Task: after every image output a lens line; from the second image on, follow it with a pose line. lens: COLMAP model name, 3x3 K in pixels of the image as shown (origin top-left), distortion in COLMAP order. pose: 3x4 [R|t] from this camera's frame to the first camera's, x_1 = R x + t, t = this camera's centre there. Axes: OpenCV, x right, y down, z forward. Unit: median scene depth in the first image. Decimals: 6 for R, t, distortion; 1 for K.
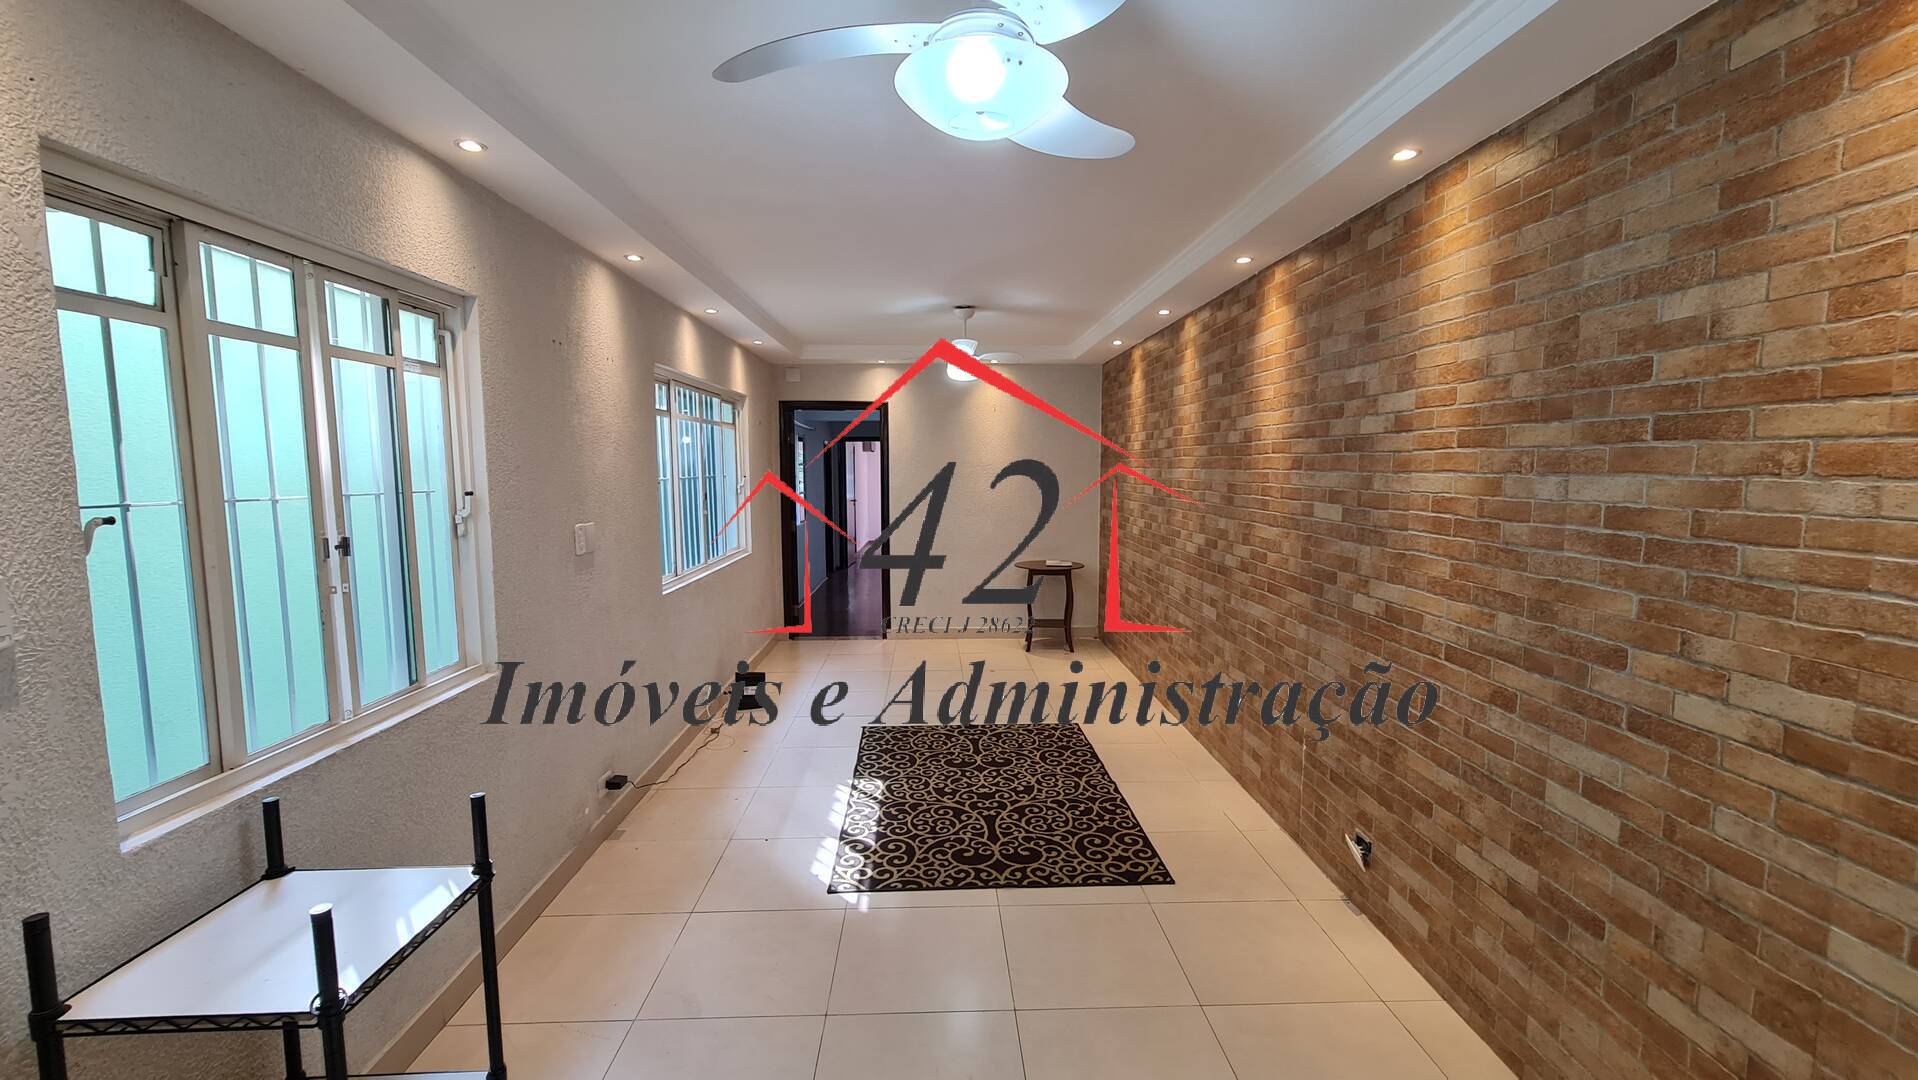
lens RADIAL K [[788.9, 0, 957.8], [0, 788.9, 556.1], [0, 0, 1]] dist [-0.006025, 0.002078]
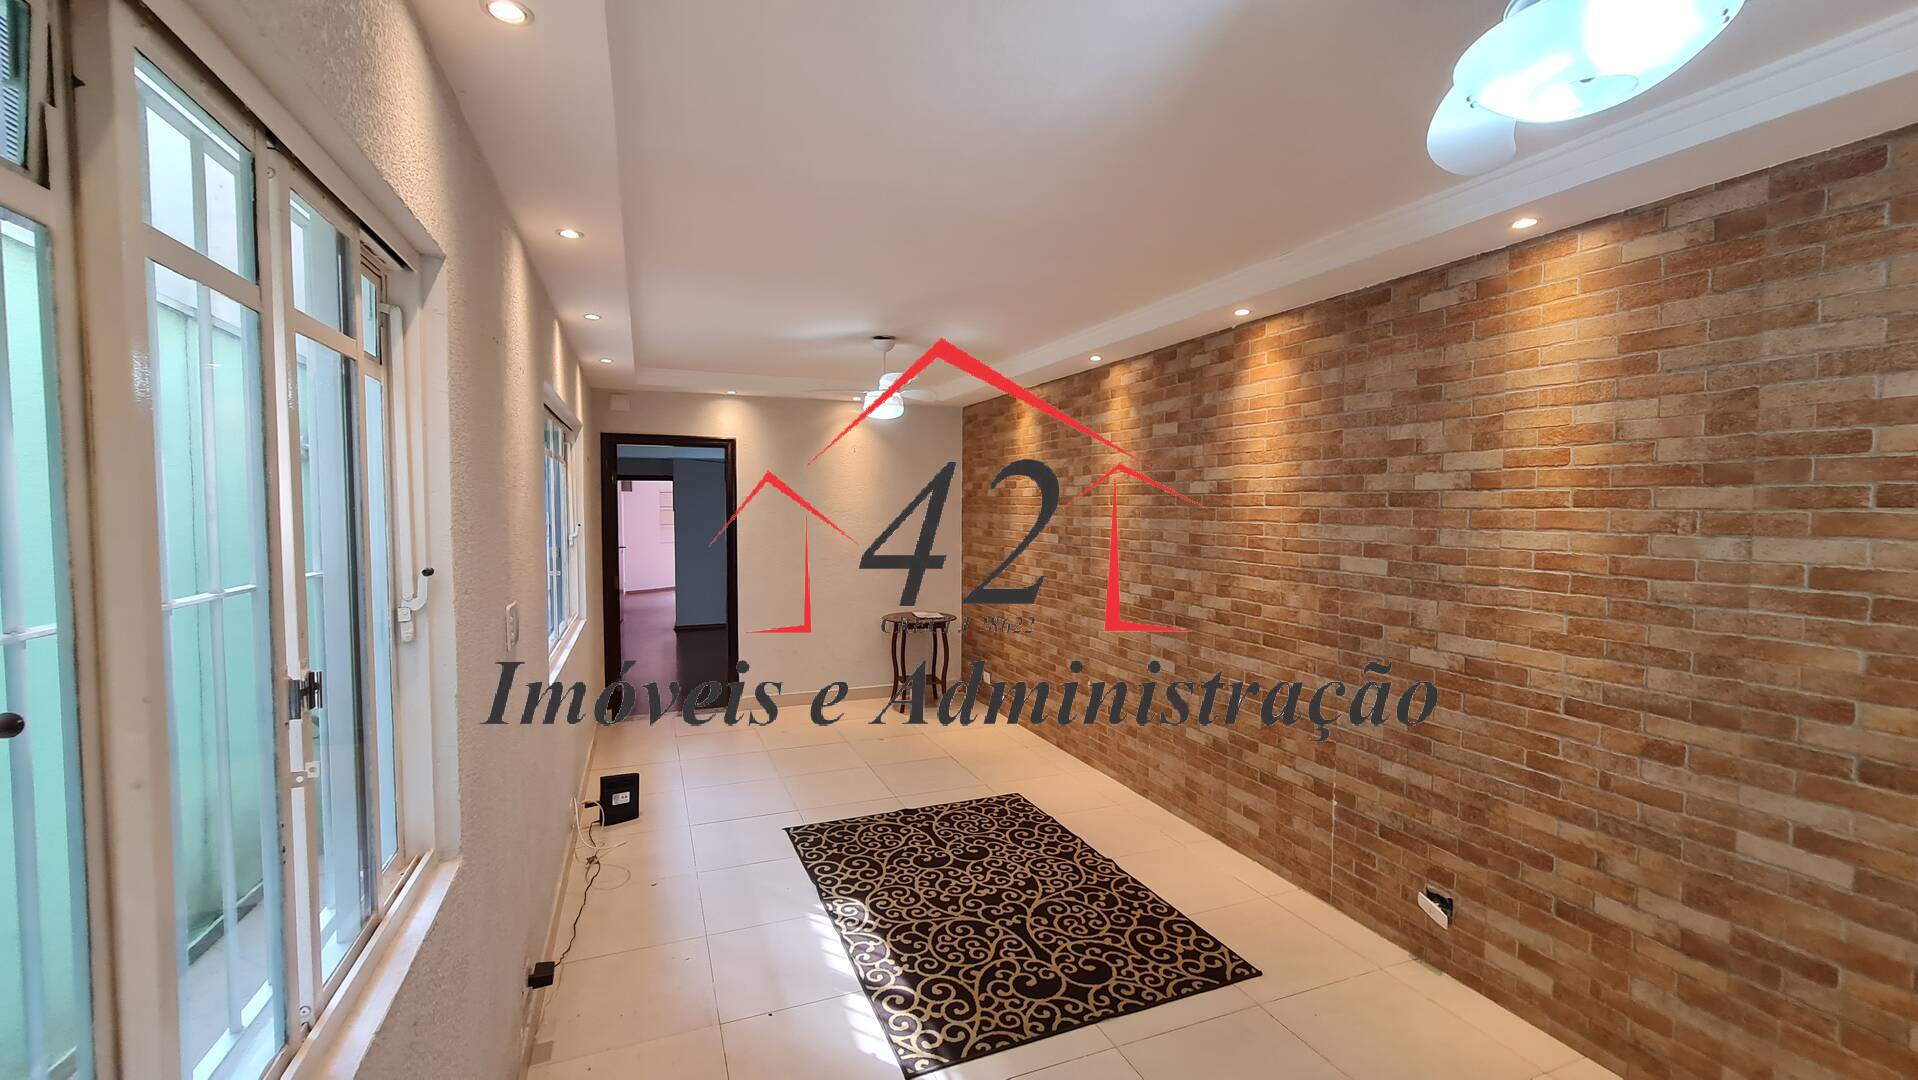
lens RADIAL K [[788.9, 0, 960.1], [0, 788.9, 554.8], [0, 0, 1]] dist [-0.006025, 0.002078]
pose [[0.938954, -0.015870, 0.343676, -0.409082], [0.033596, 0.998391, -0.045683, -0.046944], [-0.342398, 0.054440, 0.937976, 0.265834]]
